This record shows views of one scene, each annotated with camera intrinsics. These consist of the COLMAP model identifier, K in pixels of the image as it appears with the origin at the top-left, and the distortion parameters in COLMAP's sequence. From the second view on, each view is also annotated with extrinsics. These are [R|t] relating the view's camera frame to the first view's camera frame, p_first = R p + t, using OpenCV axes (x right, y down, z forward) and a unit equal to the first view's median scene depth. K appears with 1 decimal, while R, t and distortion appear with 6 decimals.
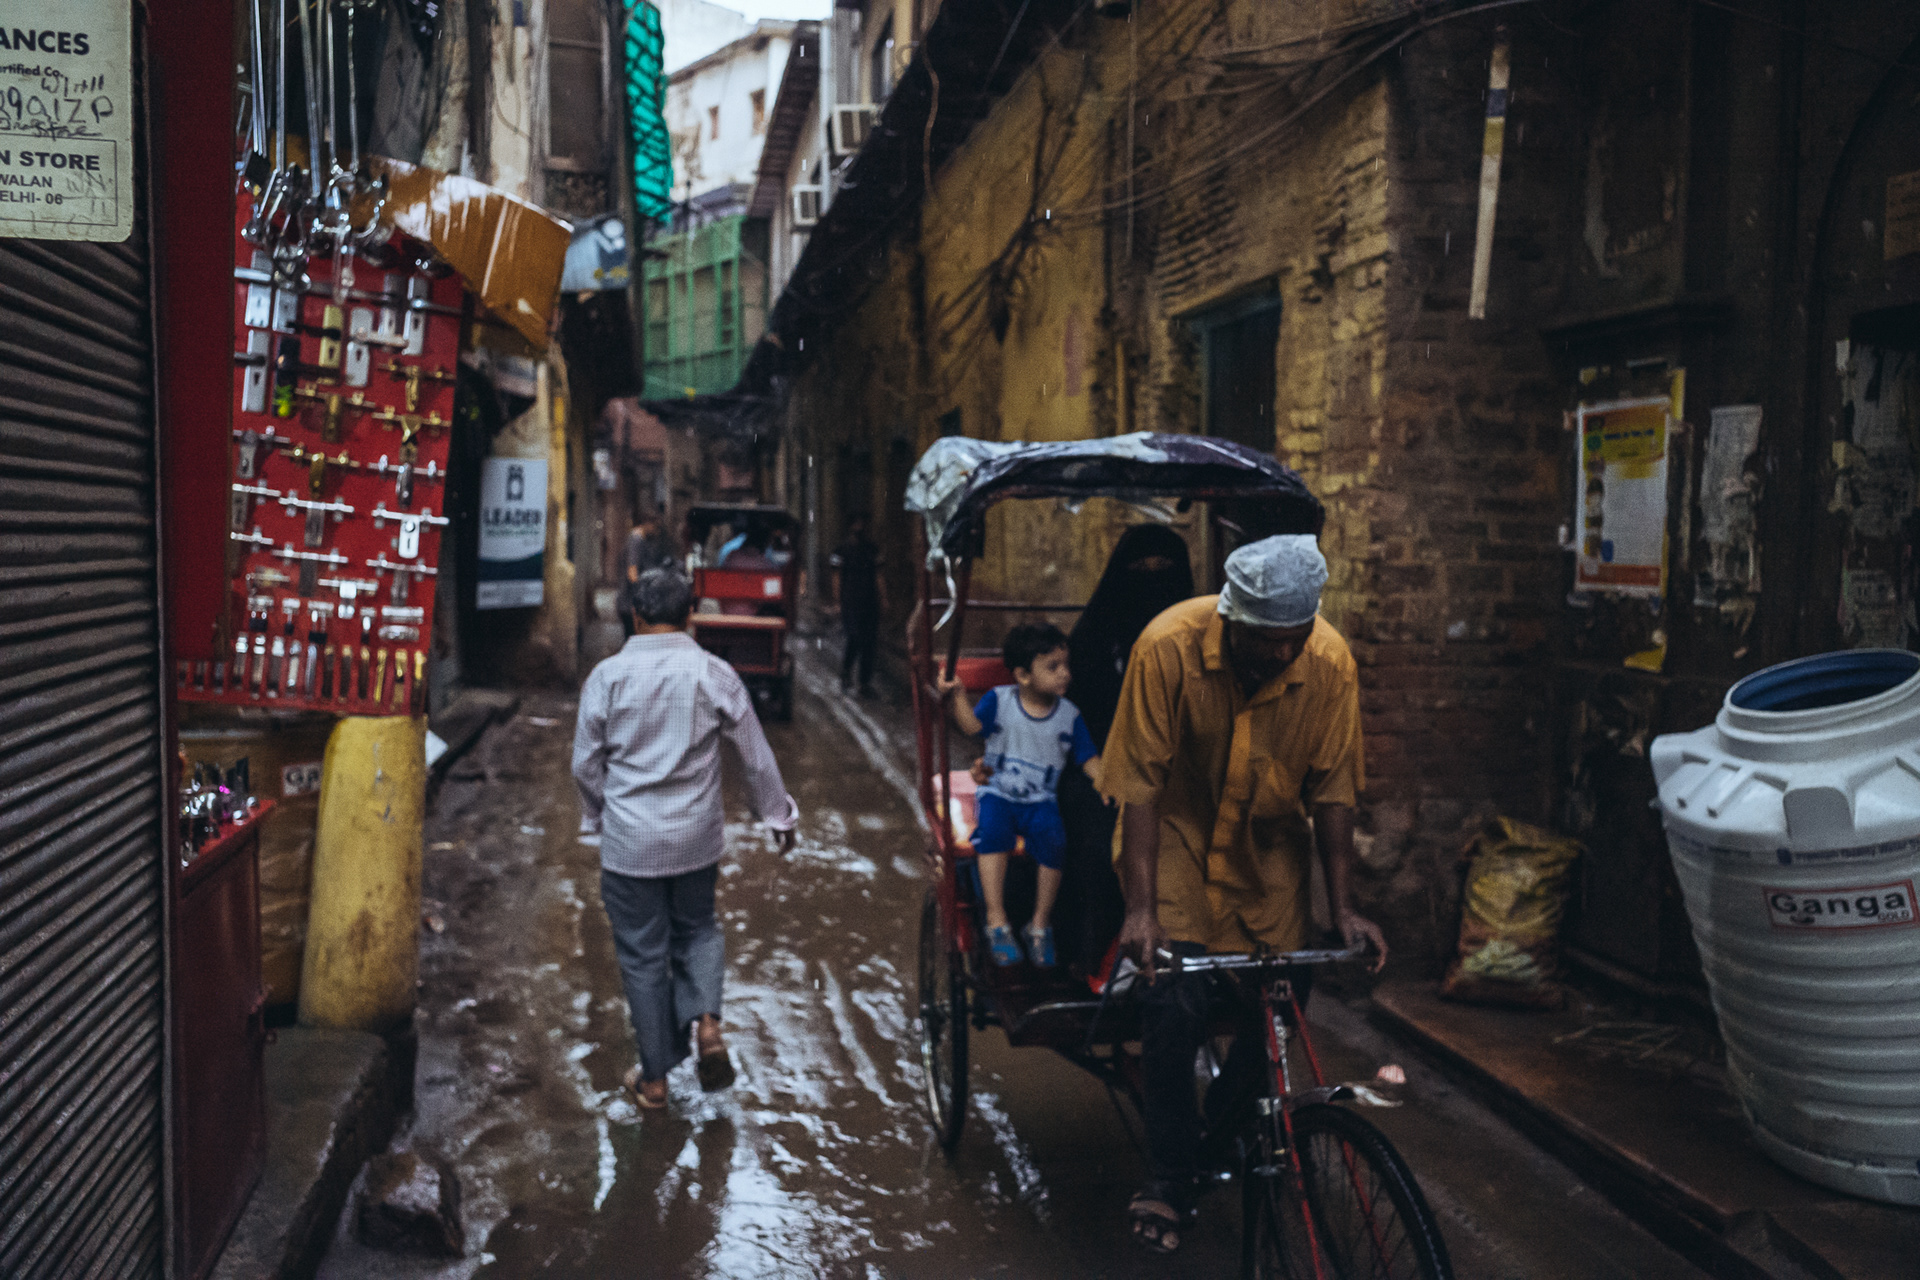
lens RADIAL K [[1611.7, 0, 960.0], [0, 1611.7, 640.0], [0, 0, 1]] dist [-0.003358, 0.018281]
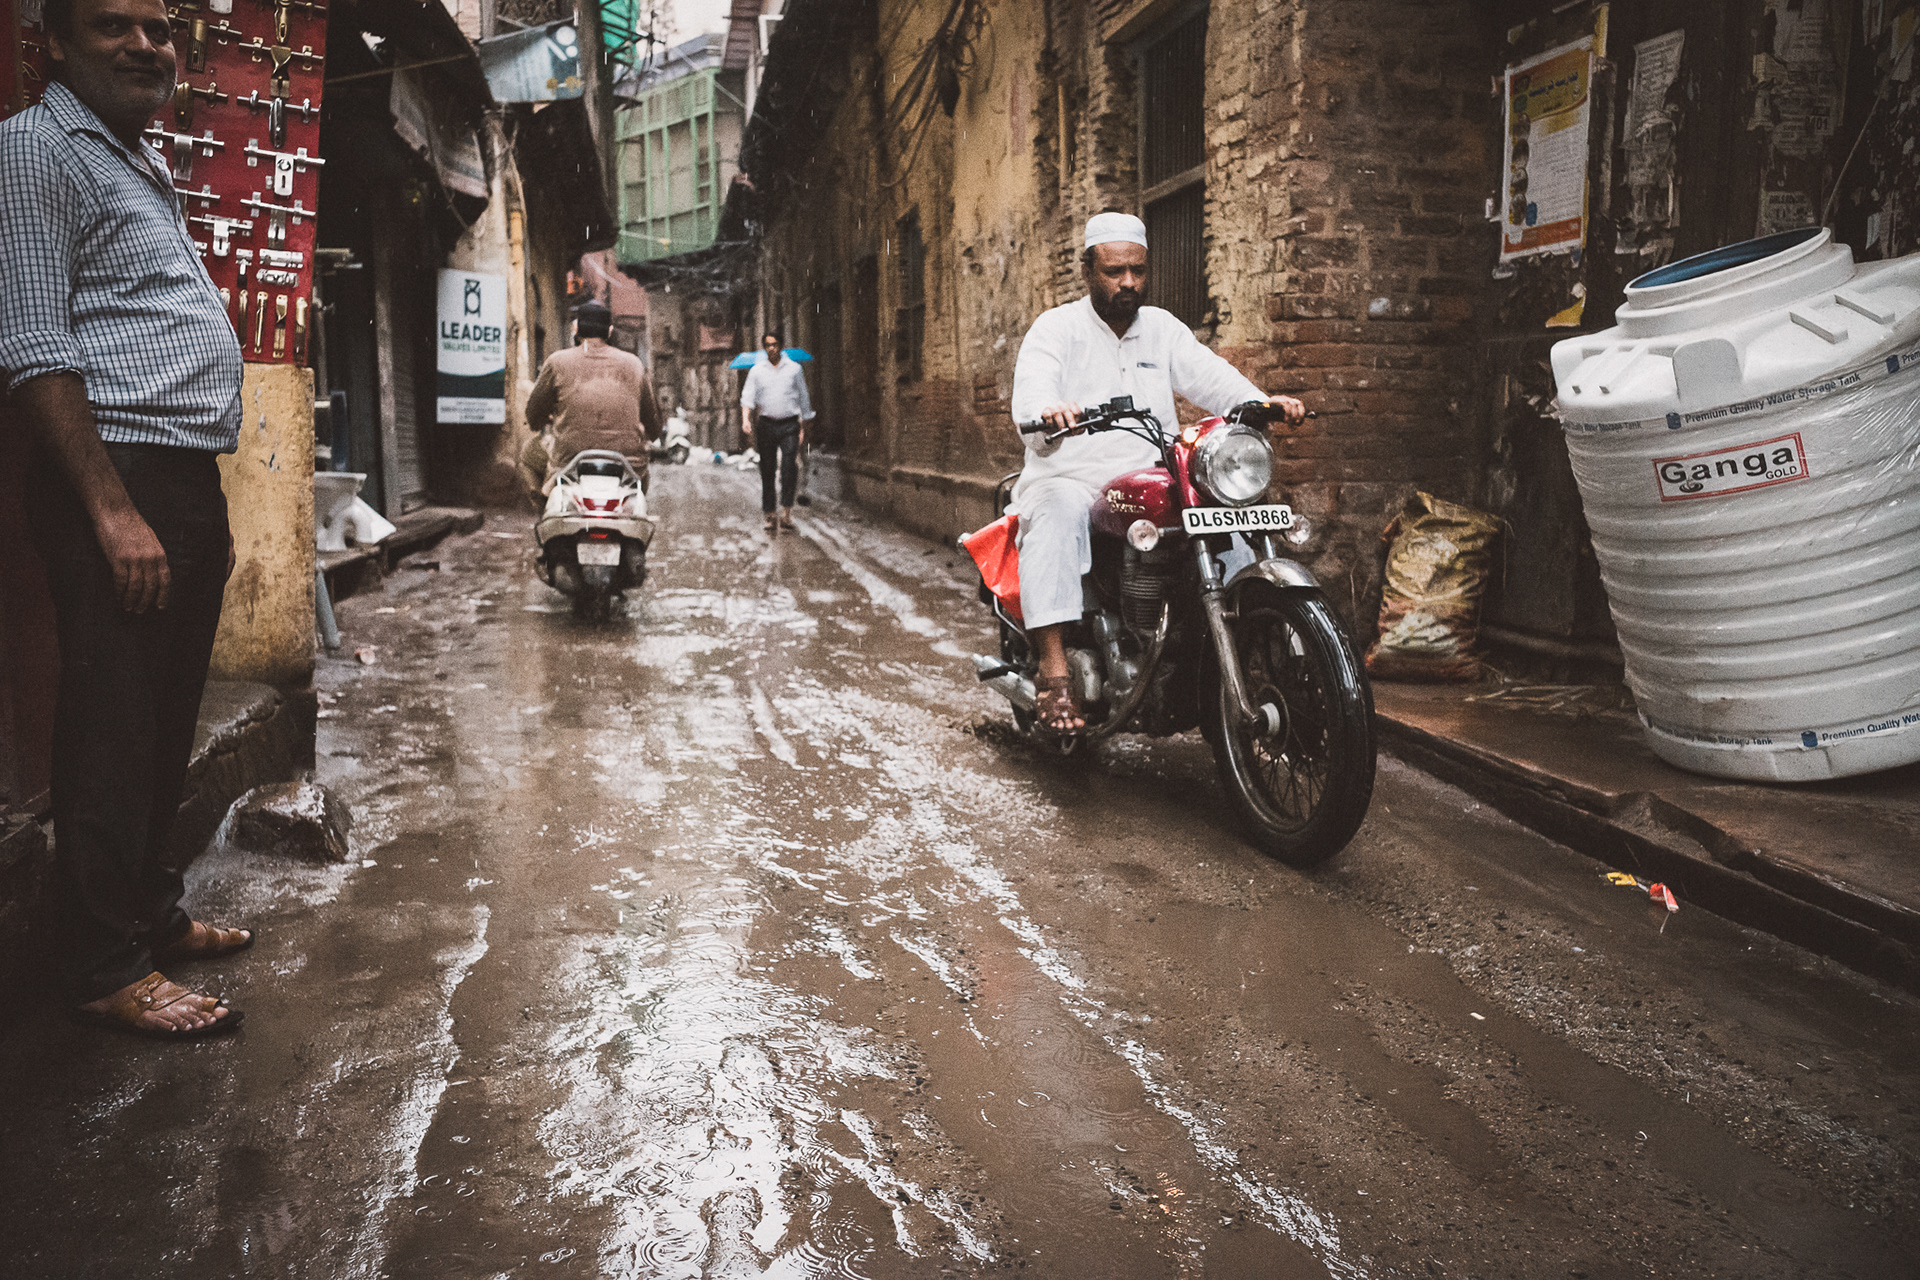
lens RADIAL K [[1598.7, 0, 960.0], [0, 1598.7, 640.0], [0, 0, 1]] dist [0.002659, 0.006544]
pose [[0.999943, -0.010659, 0.000953, 0.051833], [0.010573, 0.997769, 0.065914, 0.133032], [-0.001654, -0.065901, 0.997825, 0.017555]]
